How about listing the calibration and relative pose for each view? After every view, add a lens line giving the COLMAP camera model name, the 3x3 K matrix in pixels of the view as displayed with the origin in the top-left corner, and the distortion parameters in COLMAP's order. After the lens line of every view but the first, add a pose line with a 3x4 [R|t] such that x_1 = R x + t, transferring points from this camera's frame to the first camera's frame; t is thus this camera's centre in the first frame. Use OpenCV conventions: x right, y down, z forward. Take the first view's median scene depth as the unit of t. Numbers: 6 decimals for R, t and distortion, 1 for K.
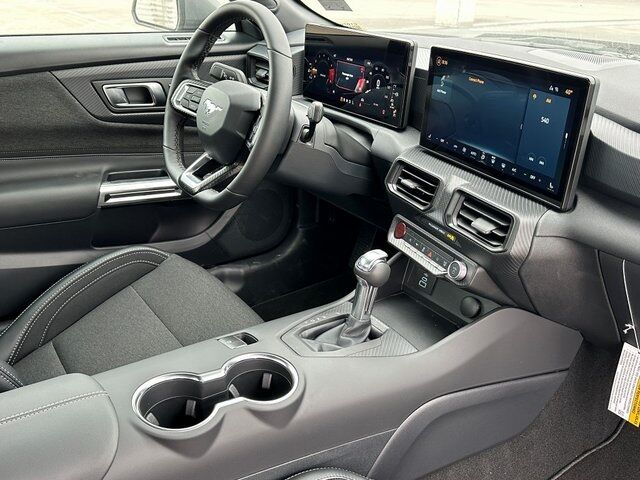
lens RADIAL K [[610.2, 0, 321.7], [0, 610.2, 241.7], [0, 0, 1]] dist [0.042860, 0.000000]
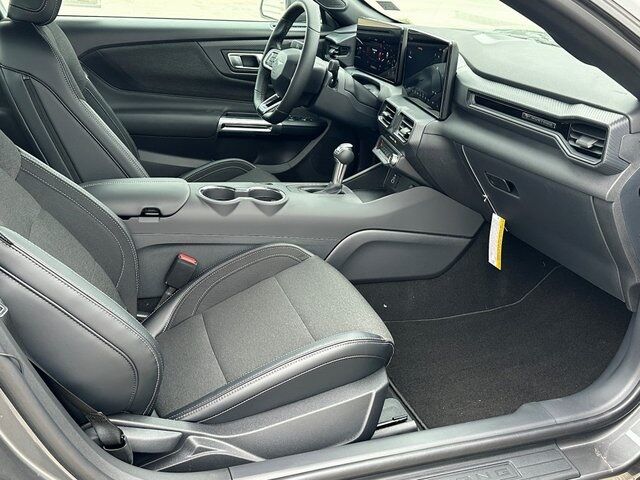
lens RADIAL K [[671.7, 0, 320.7], [0, 671.7, 240.8], [0, 0, 1]] dist [0.078702, 0.000000]
pose [[0.957213, 0.111495, -0.267043, 0.448465], [-0.124922, 0.991592, -0.033776, 0.290706], [0.261031, 0.065690, 0.963093, -0.667176]]
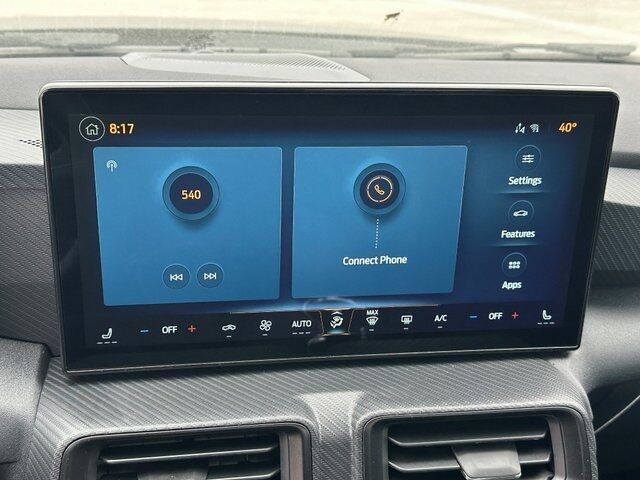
lens RADIAL K [[775.5, 0, 320.1], [0, 775.5, 241.4], [0, 0, 1]] dist [0.130753, 0.000000]
pose [[0.286639, -0.341754, 0.895009, -0.156607], [0.371813, 0.900668, 0.224837, -0.257420], [-0.882946, 0.268329, 0.385236, 0.664158]]
